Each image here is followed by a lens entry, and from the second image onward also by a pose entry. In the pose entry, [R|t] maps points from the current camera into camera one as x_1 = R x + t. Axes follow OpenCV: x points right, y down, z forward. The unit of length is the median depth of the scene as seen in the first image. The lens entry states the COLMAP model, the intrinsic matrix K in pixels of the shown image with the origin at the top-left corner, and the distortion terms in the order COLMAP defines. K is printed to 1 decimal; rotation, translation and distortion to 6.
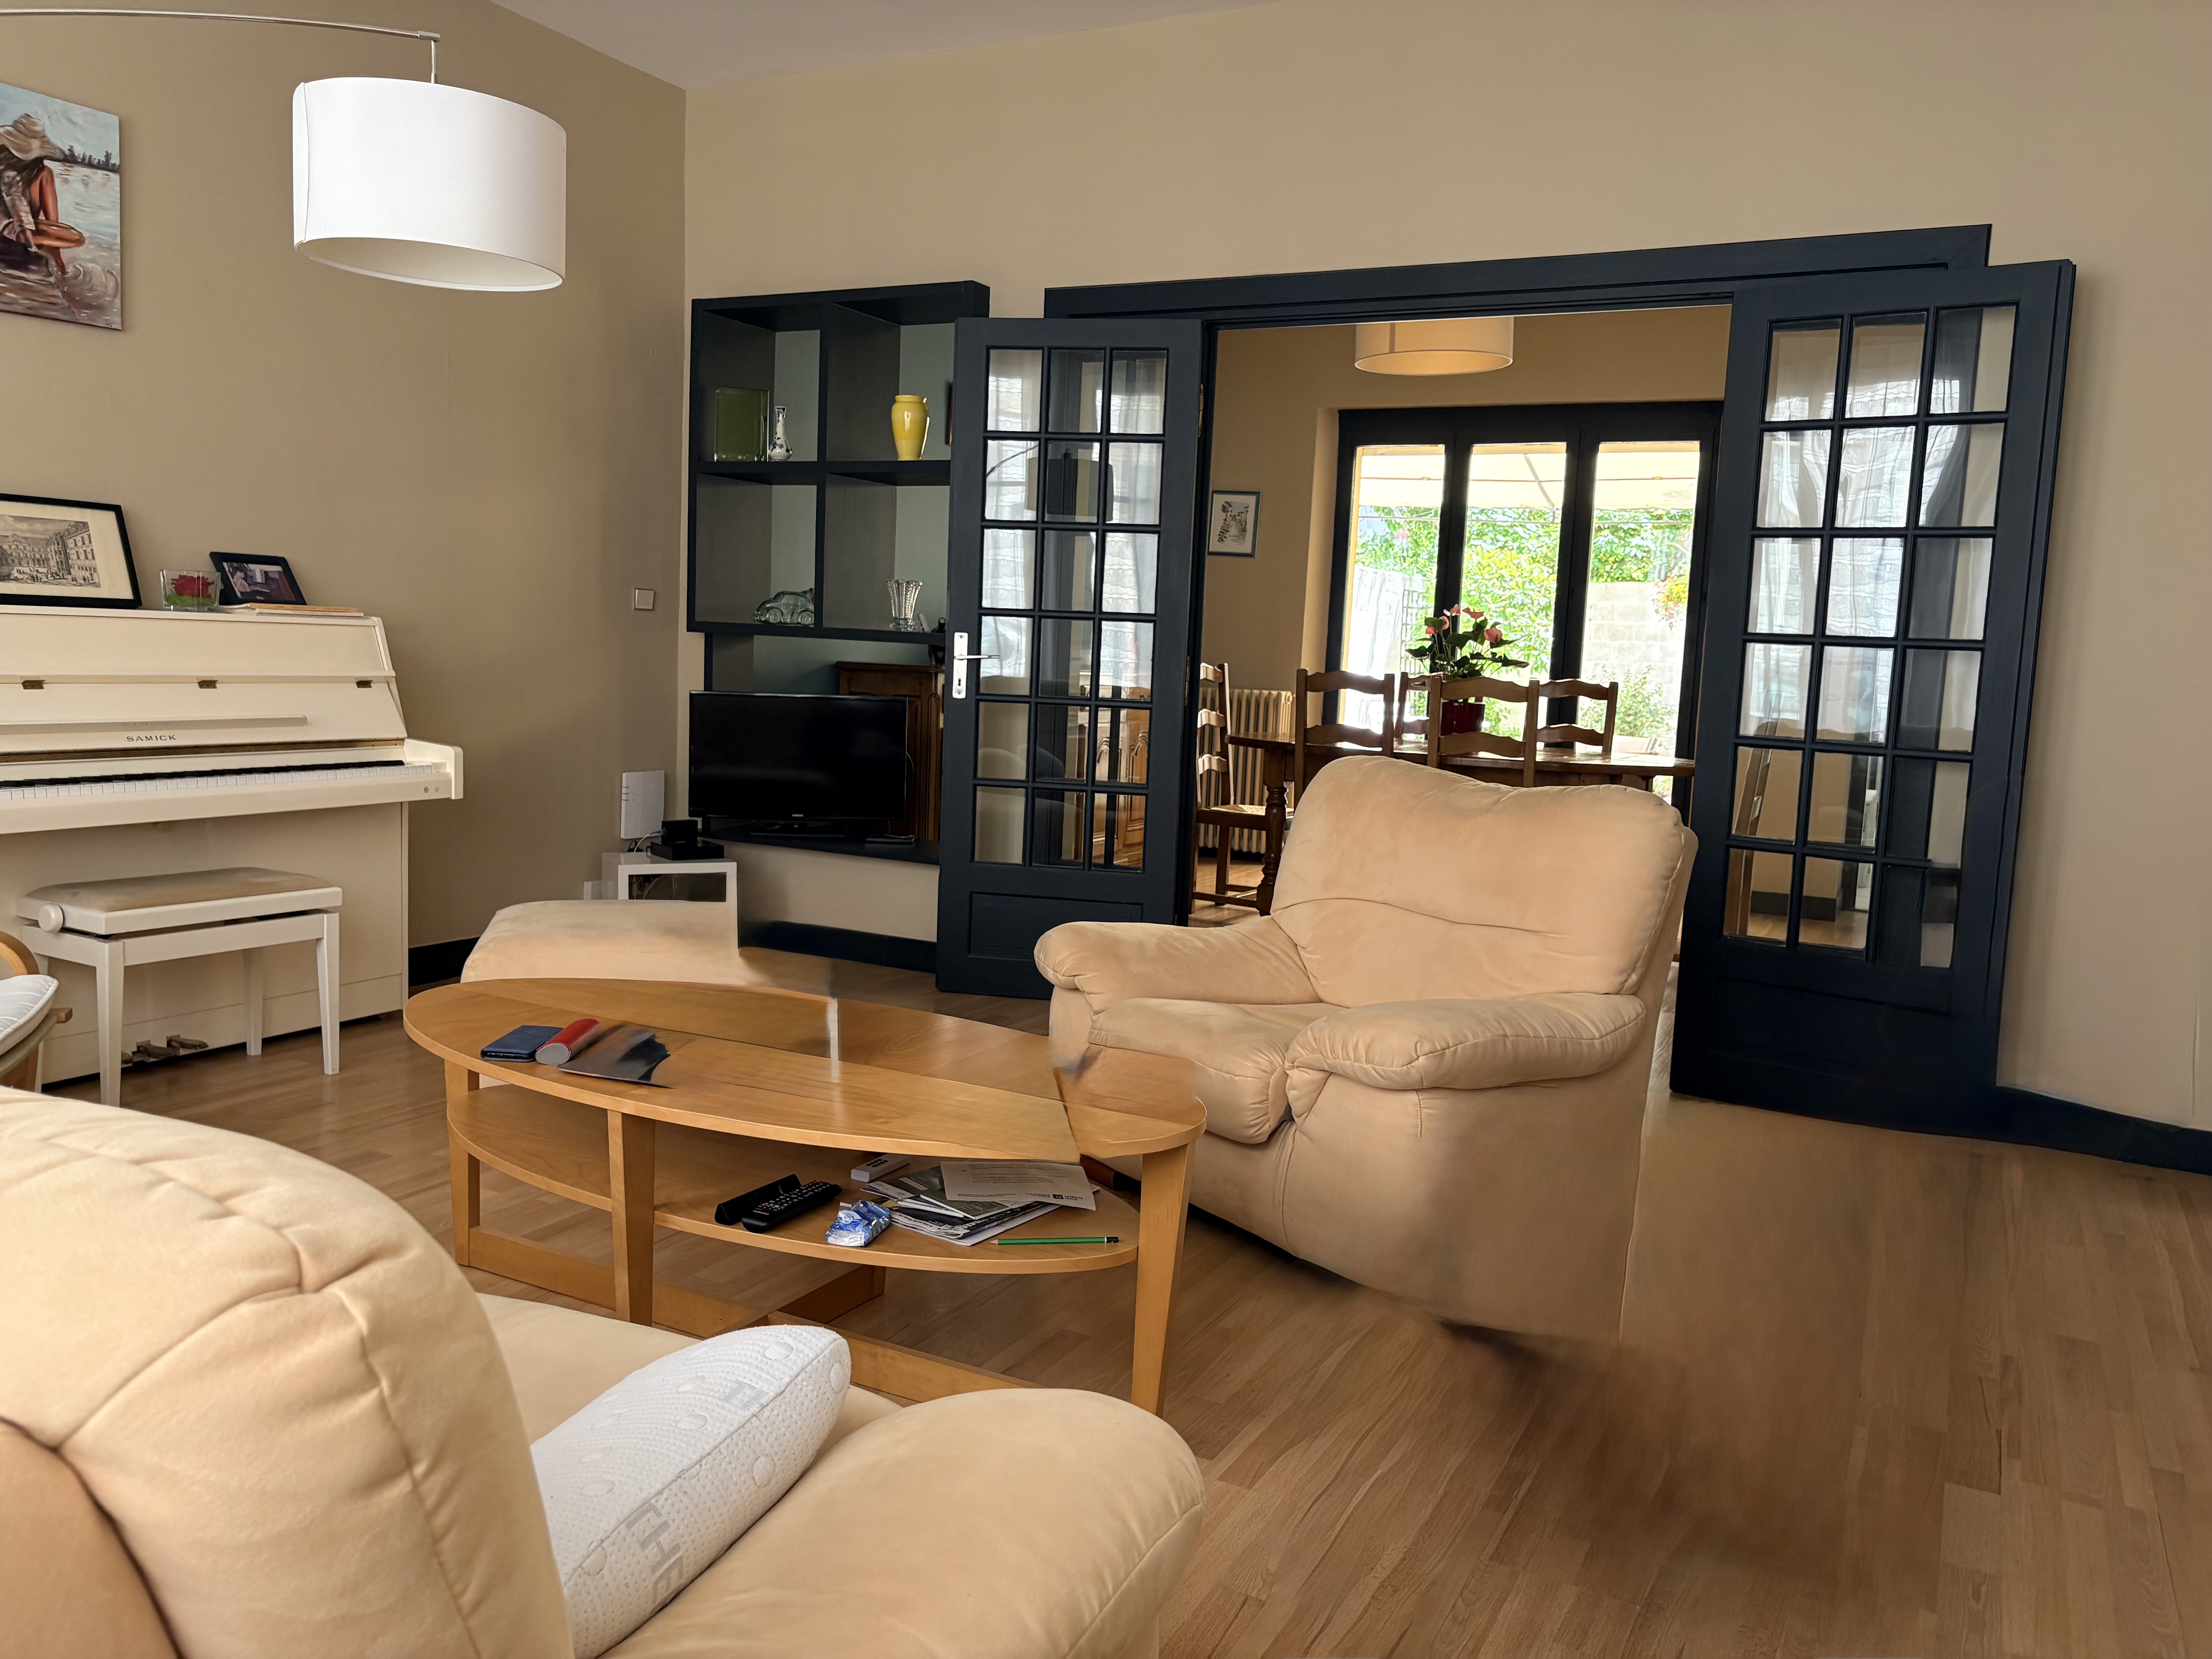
lens RADIAL K [[1675.1, 0, 1090.6], [0, 1675.1, 836.6], [0, 0, 1]] dist [0.005297, -0.002990]
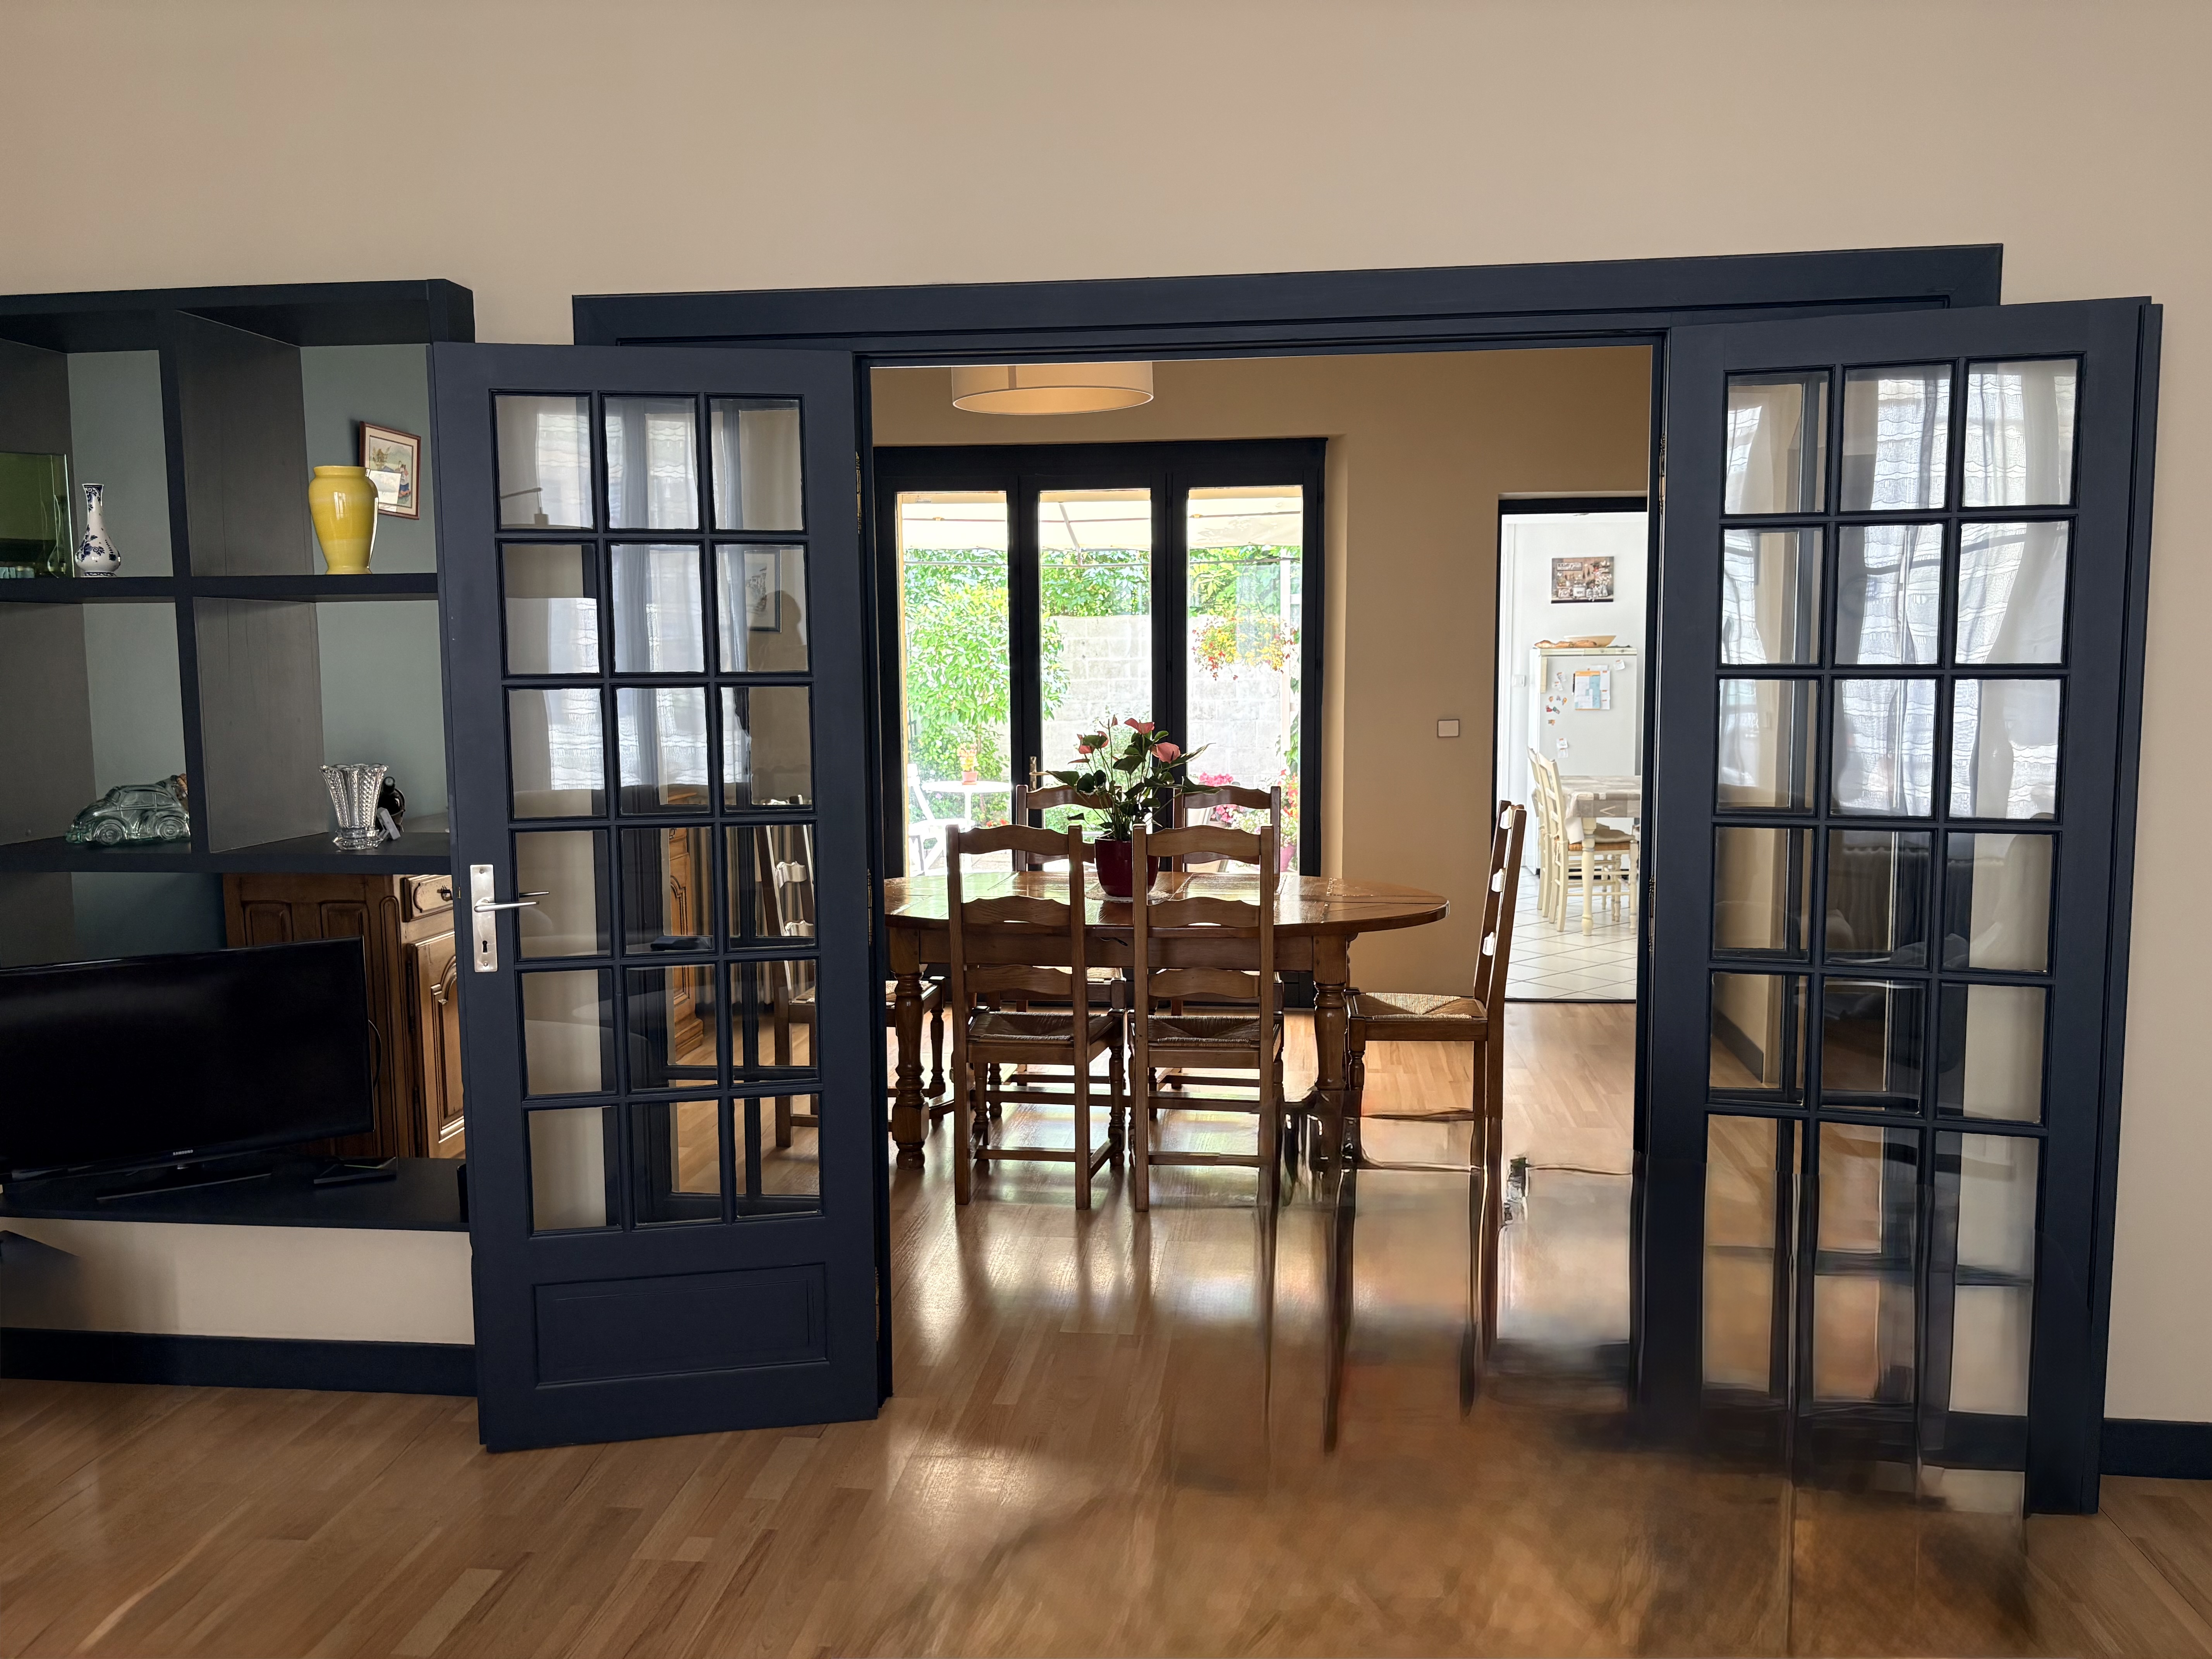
lens RADIAL K [[1675.7, 0, 1111.1], [0, 1675.7, 810.5], [0, 0, 1]] dist [0.007342, -0.000489]
pose [[0.929531, -0.085163, 0.358775, -0.063604], [0.091134, 0.995839, 0.000271, -0.094182], [-0.357305, 0.032445, 0.933424, 0.280344]]
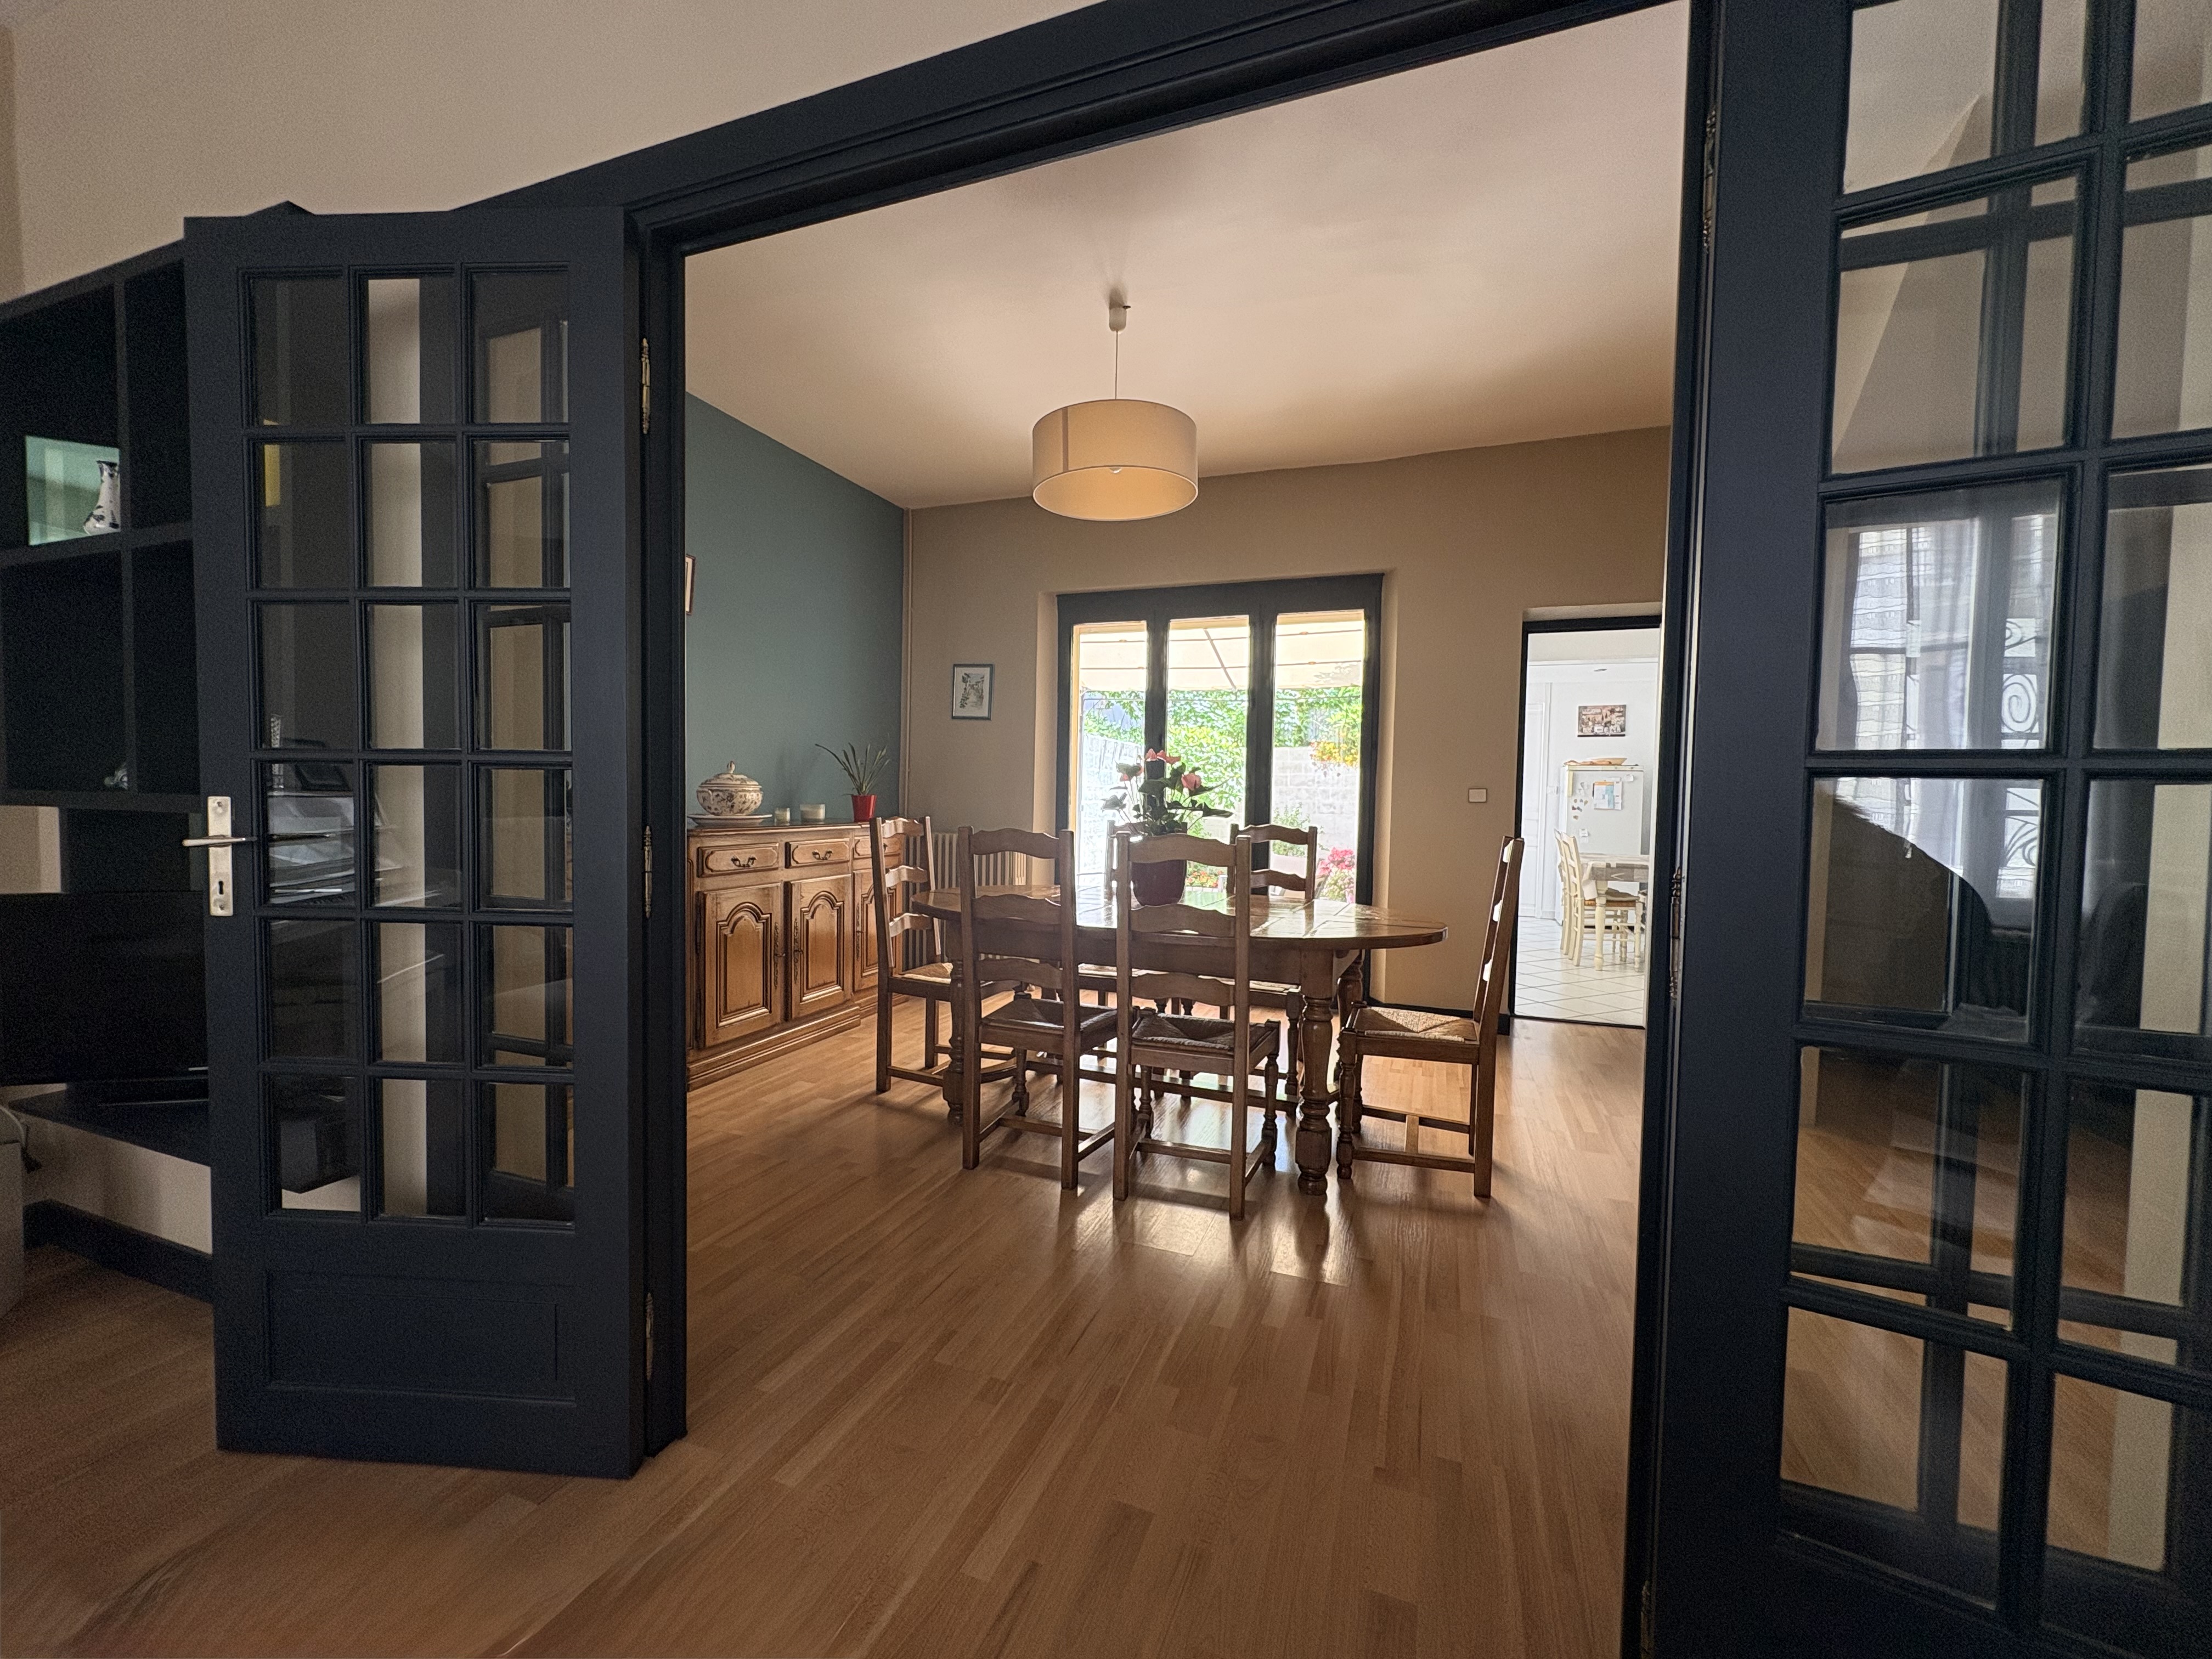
lens RADIAL K [[879.1, 0, 1109.8], [0, 879.1, 822.4], [0, 0, 1]] dist [-0.004237, -0.000105]
pose [[0.991032, -0.027958, 0.130664, 0.132752], [0.038486, 0.996151, -0.078755, -0.062215], [-0.127960, 0.083077, 0.988294, 0.533711]]
